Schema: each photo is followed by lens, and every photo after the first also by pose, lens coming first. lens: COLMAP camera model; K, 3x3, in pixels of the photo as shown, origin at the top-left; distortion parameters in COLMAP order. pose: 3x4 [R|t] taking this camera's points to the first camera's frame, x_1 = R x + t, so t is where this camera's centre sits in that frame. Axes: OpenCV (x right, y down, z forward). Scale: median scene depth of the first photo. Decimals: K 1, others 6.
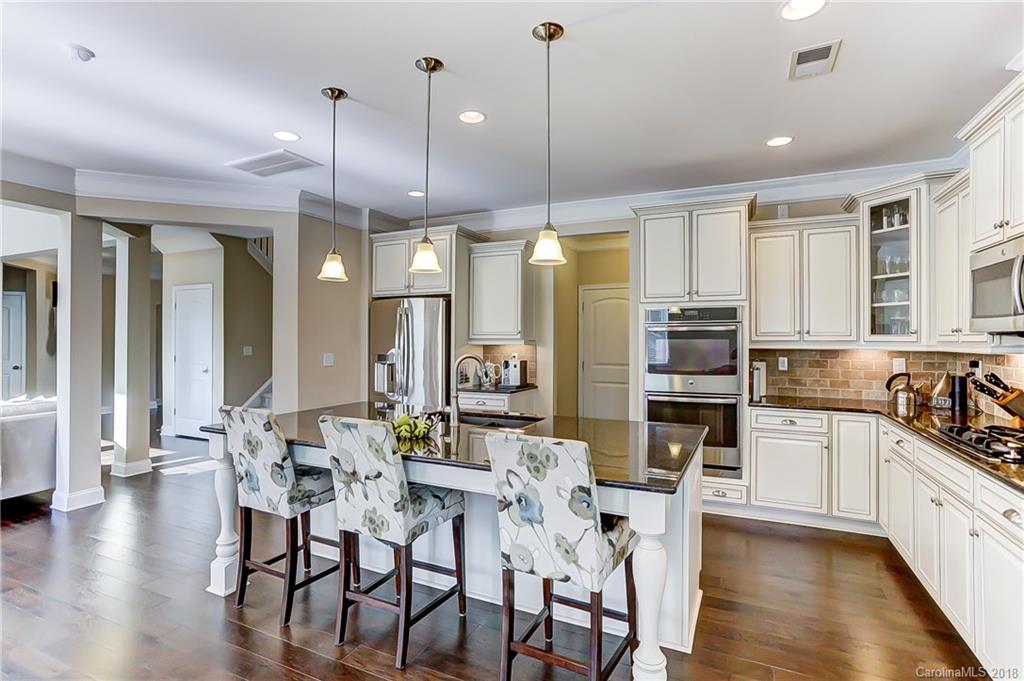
lens RADIAL K [[501.5, 0, 514.4], [0, 501.5, 339.1], [0, 0, 1]] dist [-0.022953, 0.000772]
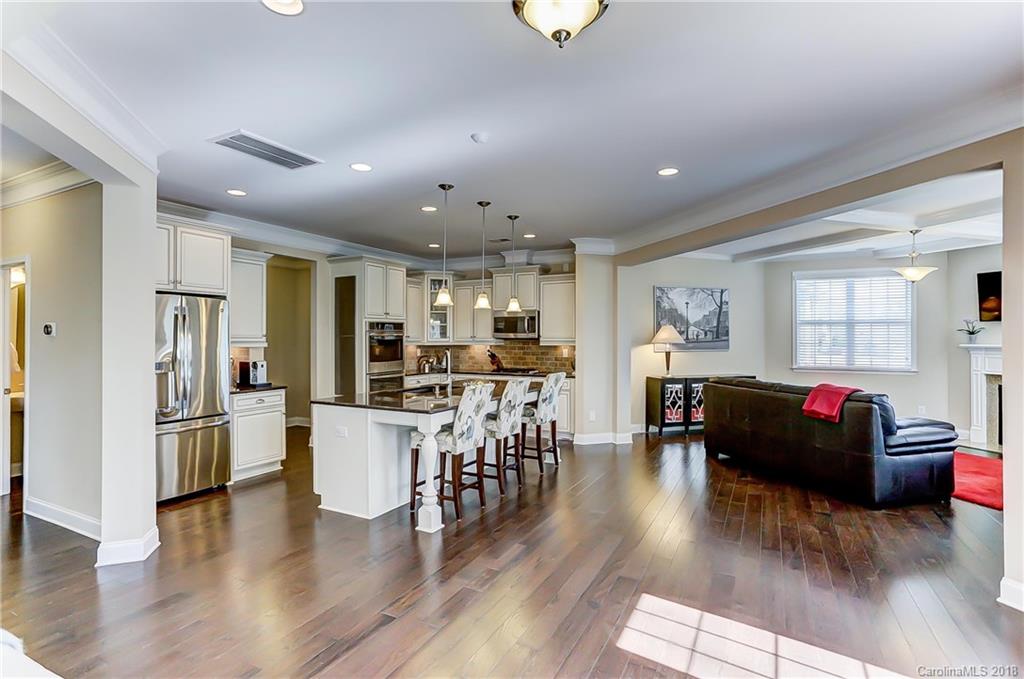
lens RADIAL K [[501.5, 0, 514.4], [0, 501.5, 338.1], [0, 0, 1]] dist [-0.022953, 0.000772]
pose [[0.038964, -0.002601, 0.999237, -1.386641], [0.001107, 0.999996, 0.002560, -0.012787], [-0.999240, 0.001007, 0.038966, 0.519278]]
